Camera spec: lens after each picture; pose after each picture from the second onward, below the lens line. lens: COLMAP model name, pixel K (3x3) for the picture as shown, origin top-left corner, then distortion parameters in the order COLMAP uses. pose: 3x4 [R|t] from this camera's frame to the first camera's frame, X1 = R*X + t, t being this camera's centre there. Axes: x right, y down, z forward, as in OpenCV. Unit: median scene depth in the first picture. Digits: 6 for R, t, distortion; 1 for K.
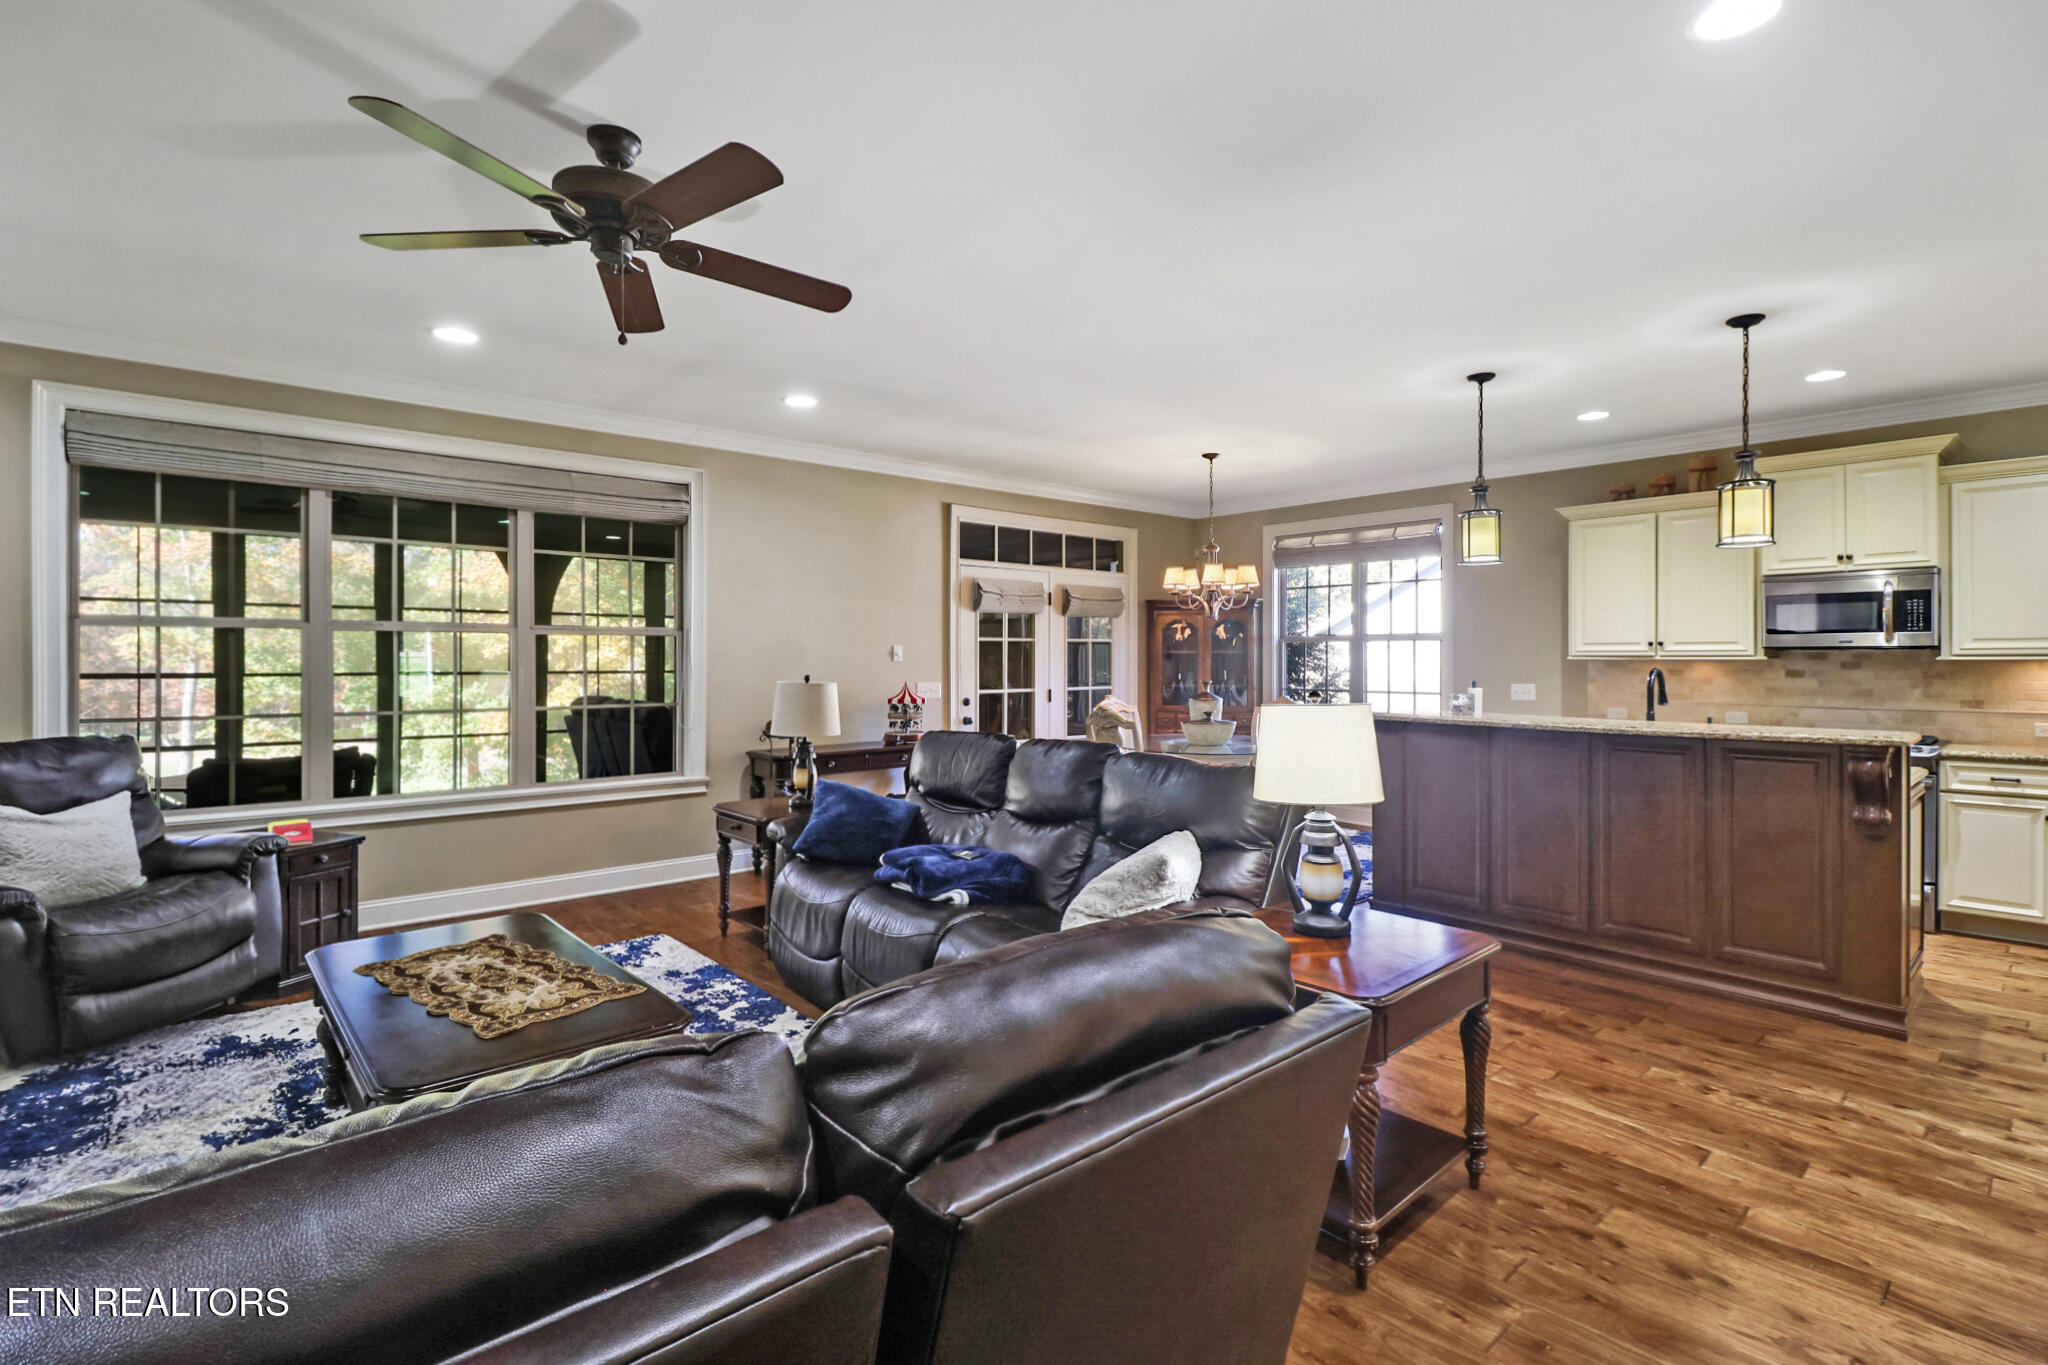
lens RADIAL K [[948.6, 0, 1030.2], [0, 948.6, 653.7], [0, 0, 1]] dist [-0.002604, -0.010566]
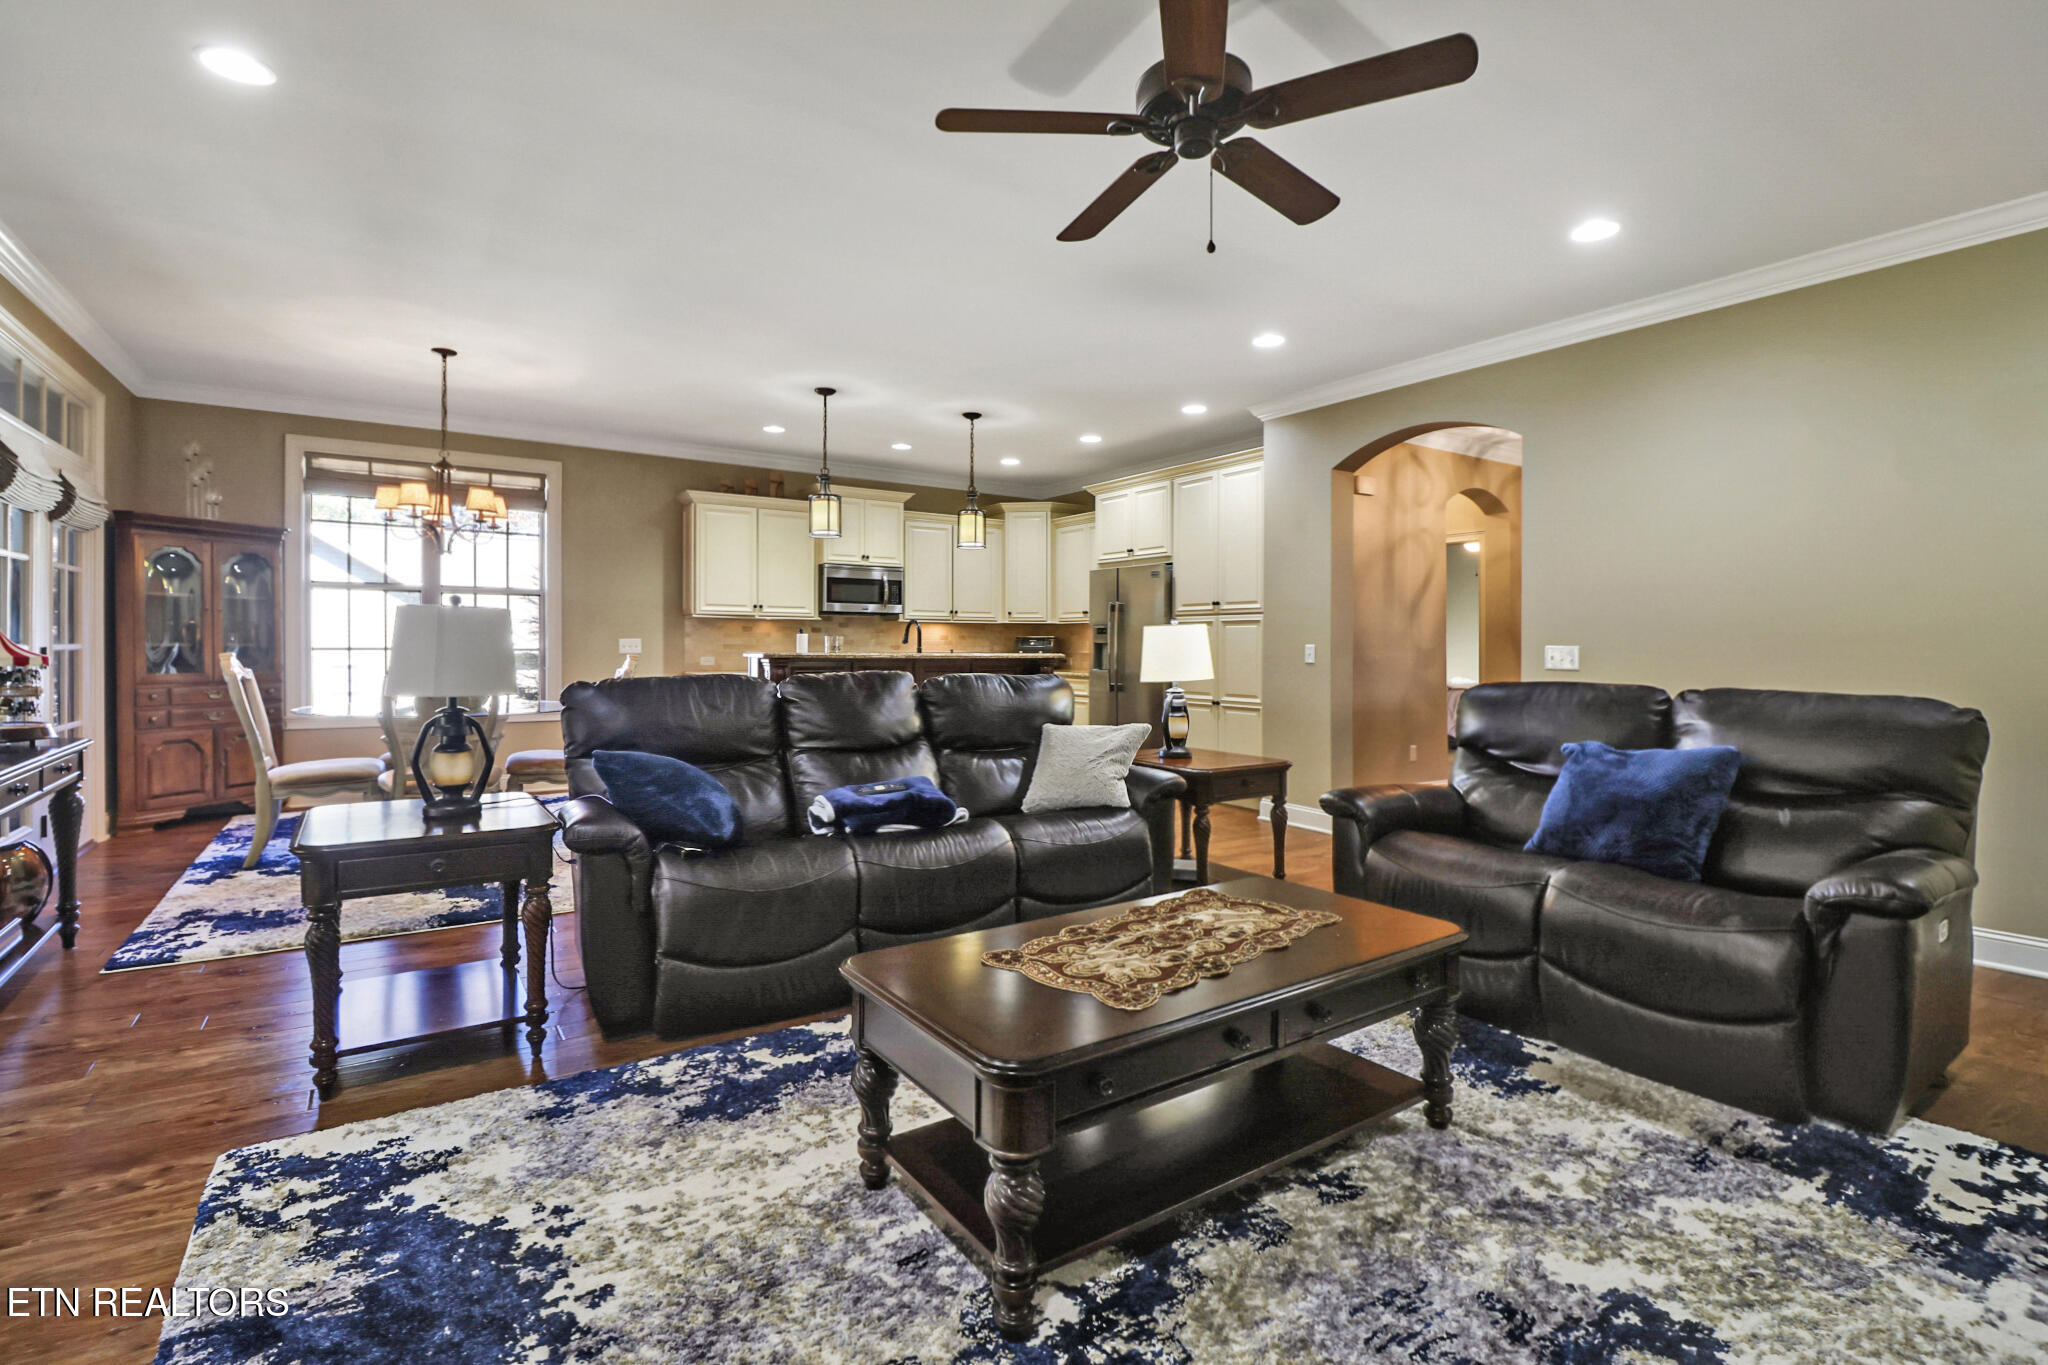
lens RADIAL K [[948.6, 0, 1030.2], [0, 948.6, 653.7], [0, 0, 1]] dist [-0.002604, -0.010566]
pose [[0.129931, -0.007557, 0.991494, -0.709230], [-0.011984, 0.999886, 0.009191, 0.045131], [-0.991451, -0.013077, 0.129826, 0.515054]]
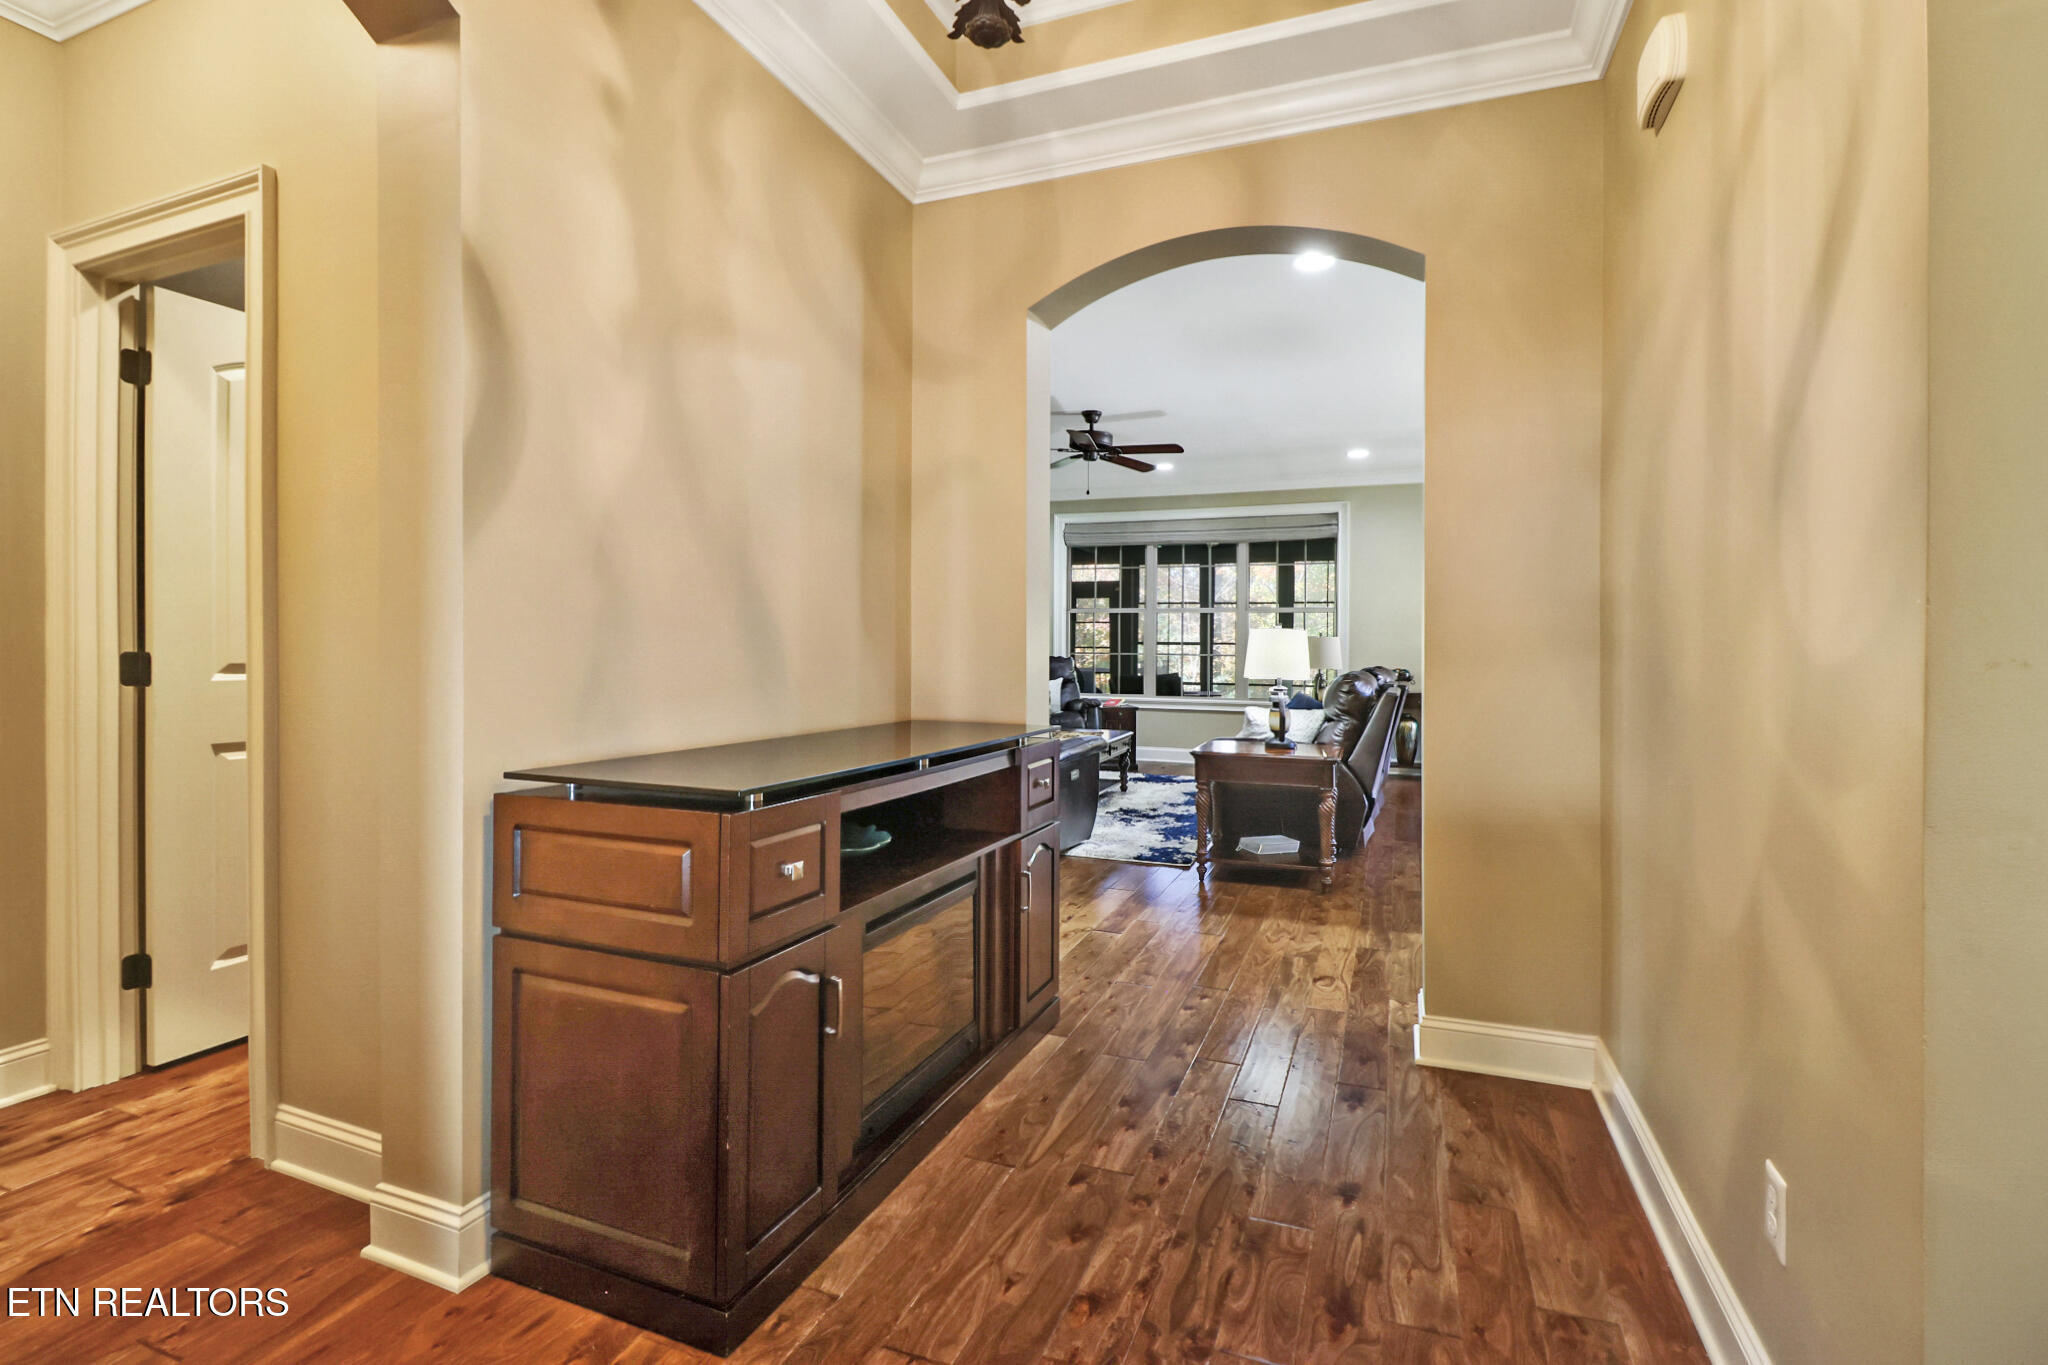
lens RADIAL K [[948.6, 0, 1030.2], [0, 948.6, 653.7], [0, 0, 1]] dist [-0.002604, -0.010566]
pose [[0.459837, 0.008049, -0.887967, 0.877485], [-0.001046, 0.999963, 0.008523, 0.041585], [0.888003, -0.002990, 0.459828, -0.166952]]
